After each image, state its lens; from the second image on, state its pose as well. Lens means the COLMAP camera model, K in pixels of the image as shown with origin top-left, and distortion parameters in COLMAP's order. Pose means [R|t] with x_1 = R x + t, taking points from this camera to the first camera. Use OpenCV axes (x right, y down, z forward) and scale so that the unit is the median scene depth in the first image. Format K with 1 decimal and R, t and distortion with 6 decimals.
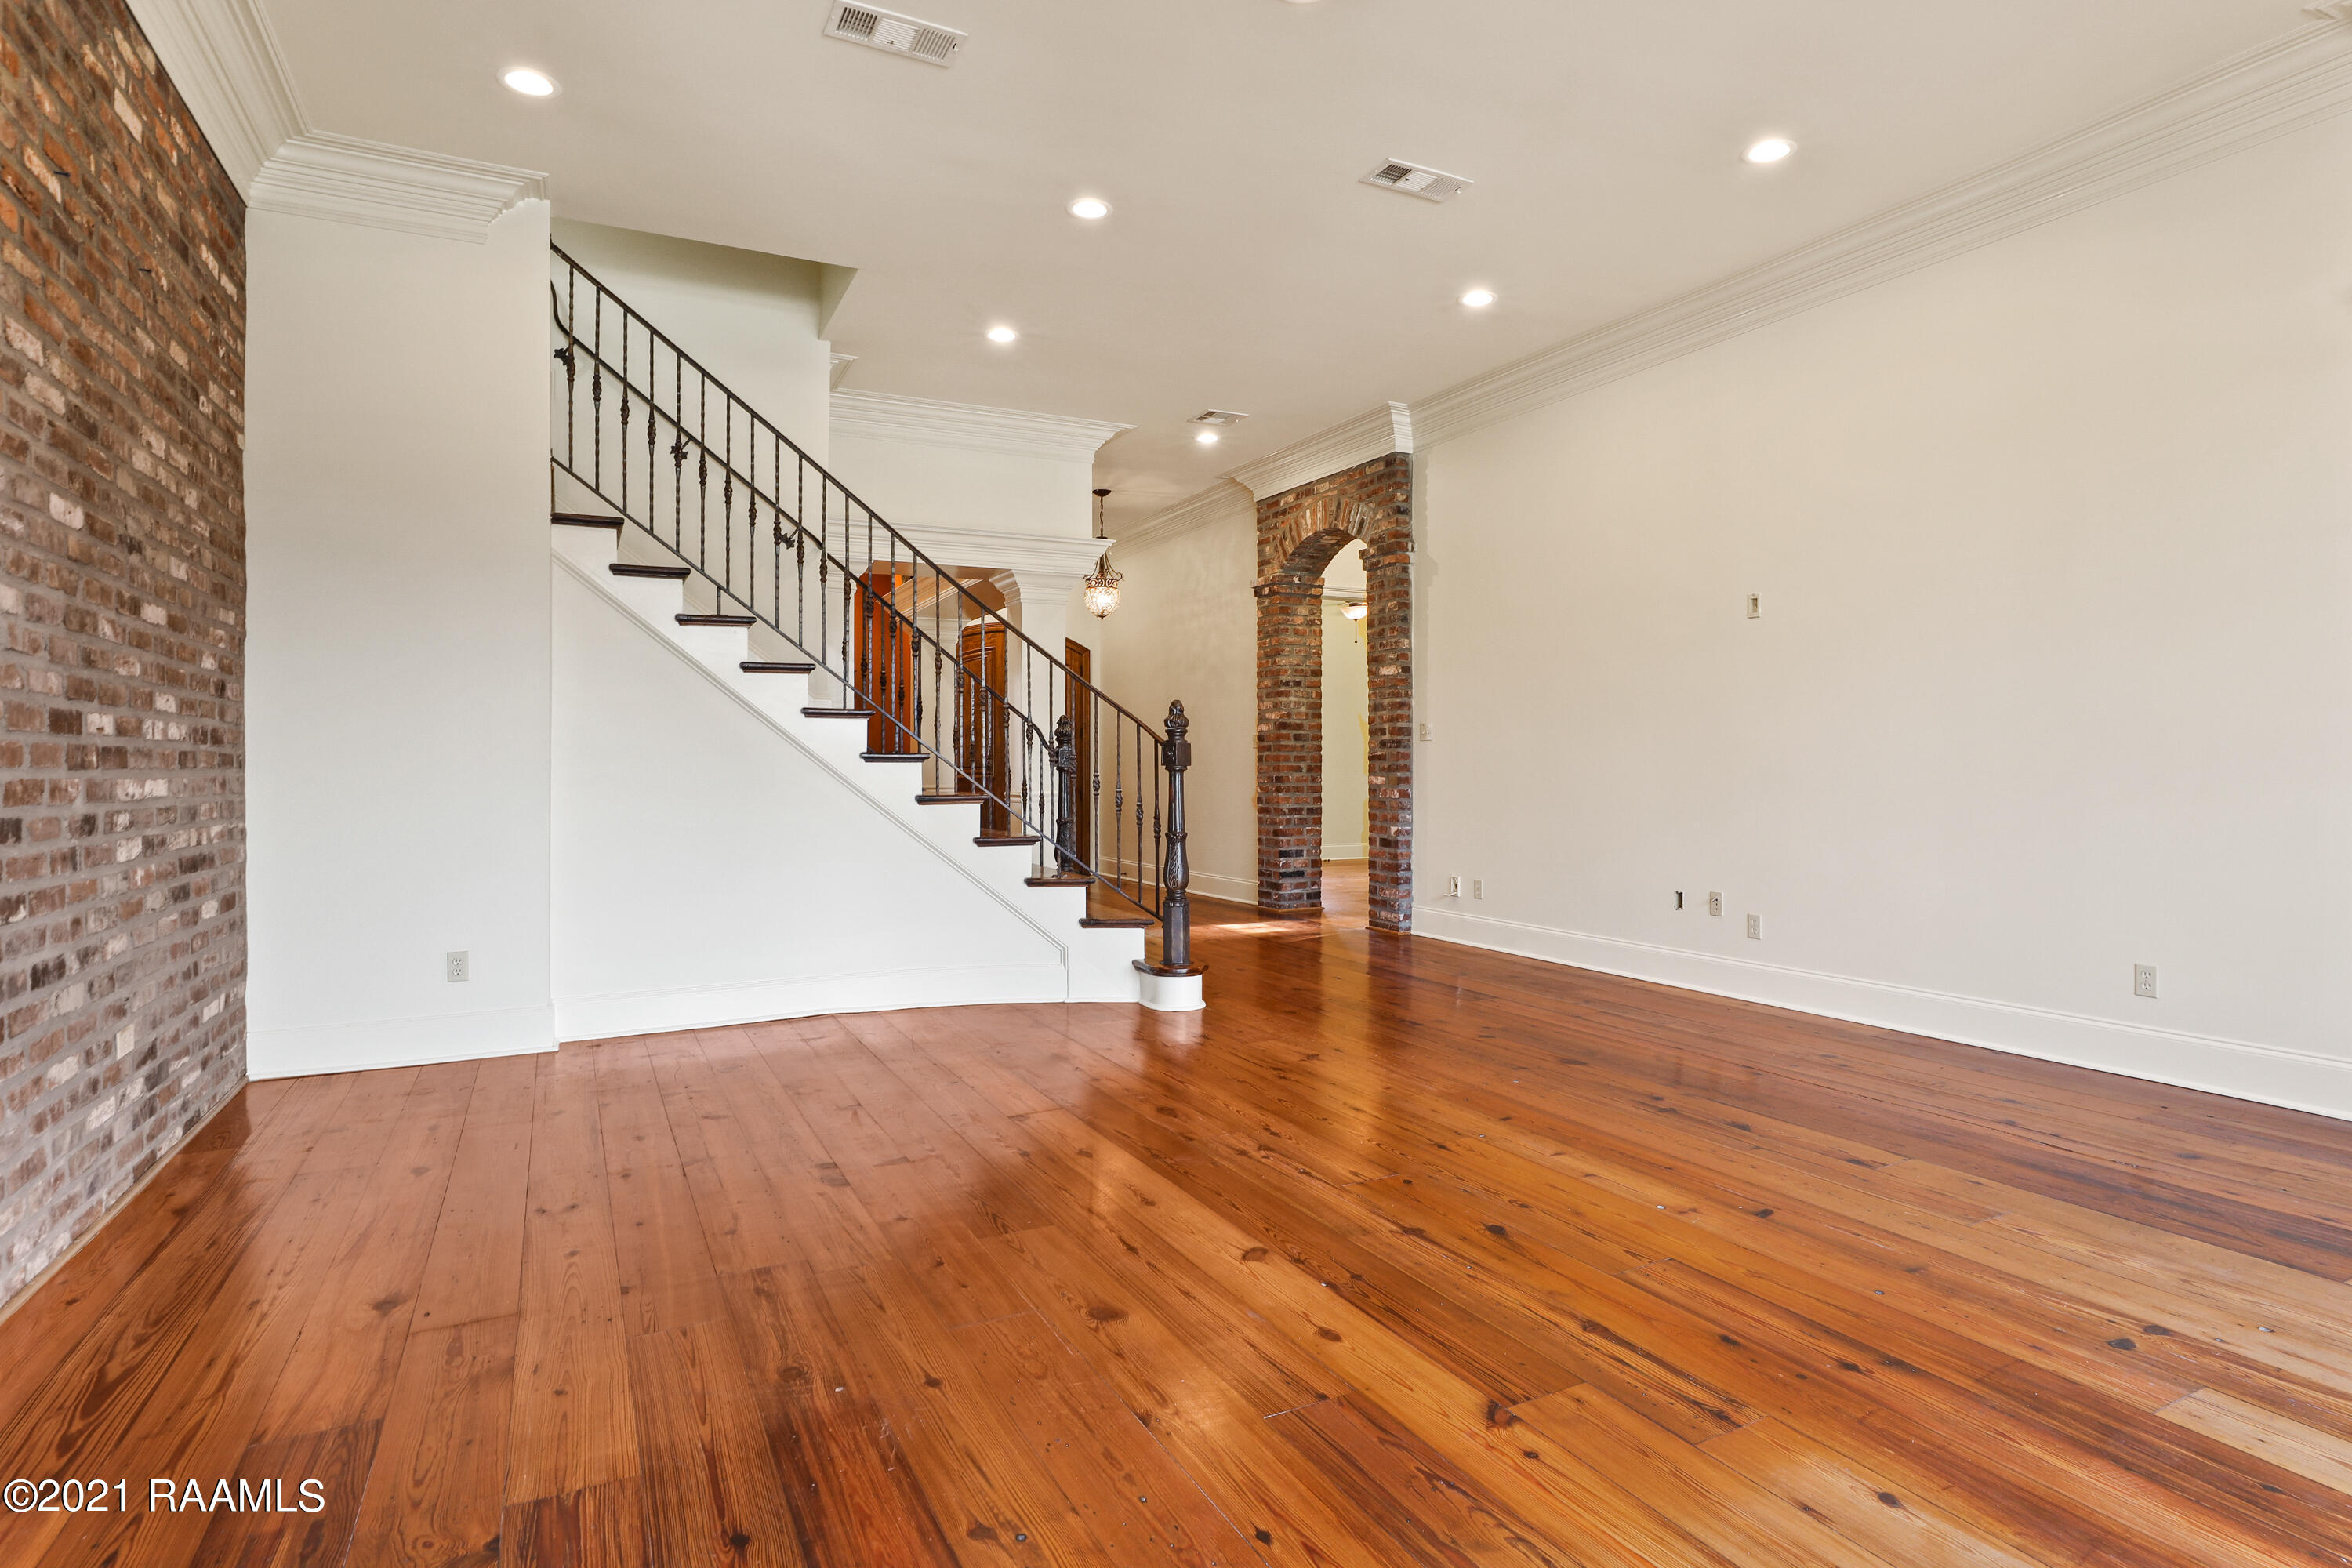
lens RADIAL K [[1163.8, 0, 1198.1], [0, 1163.8, 771.8], [0, 0, 1]] dist [-0.021485, 0.004551]
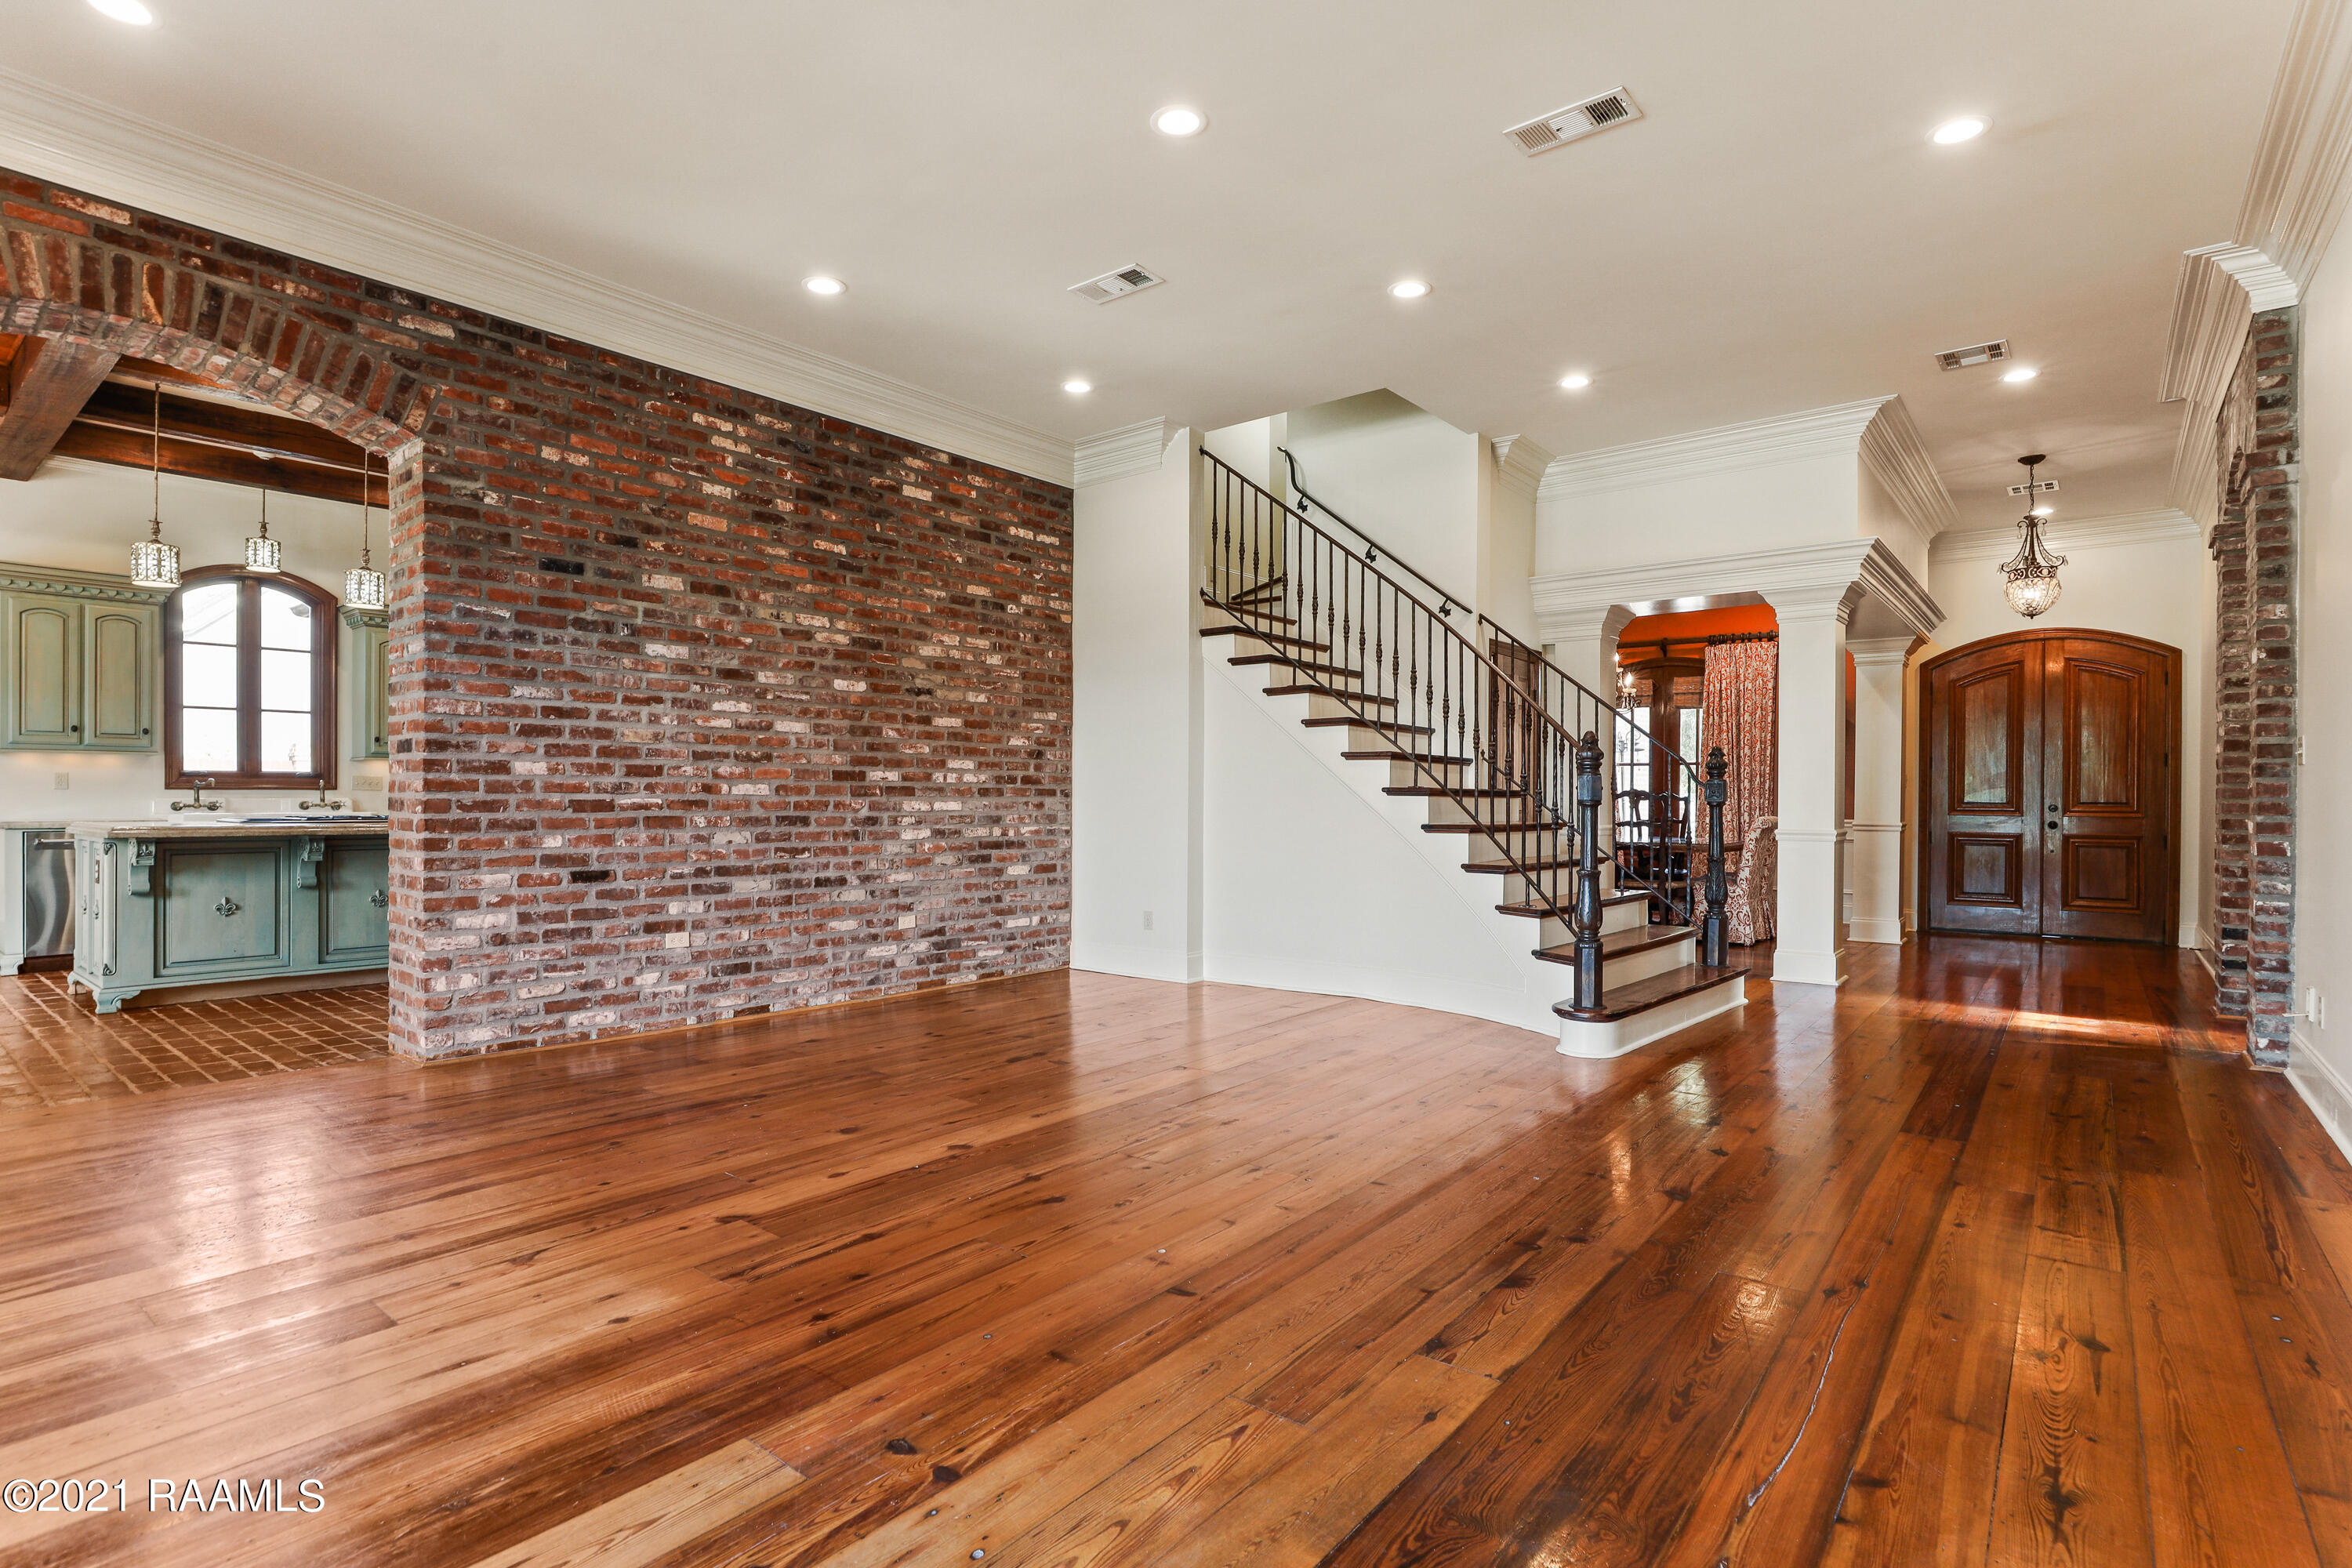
lens RADIAL K [[1163.8, 0, 1239.4], [0, 1163.8, 794.9], [0, 0, 1]] dist [-0.021485, 0.004551]
pose [[0.429586, 0.004164, -0.903016, 1.617077], [-0.010599, 0.999944, -0.000432, -0.004611], [0.902964, 0.009757, 0.429606, 0.797765]]
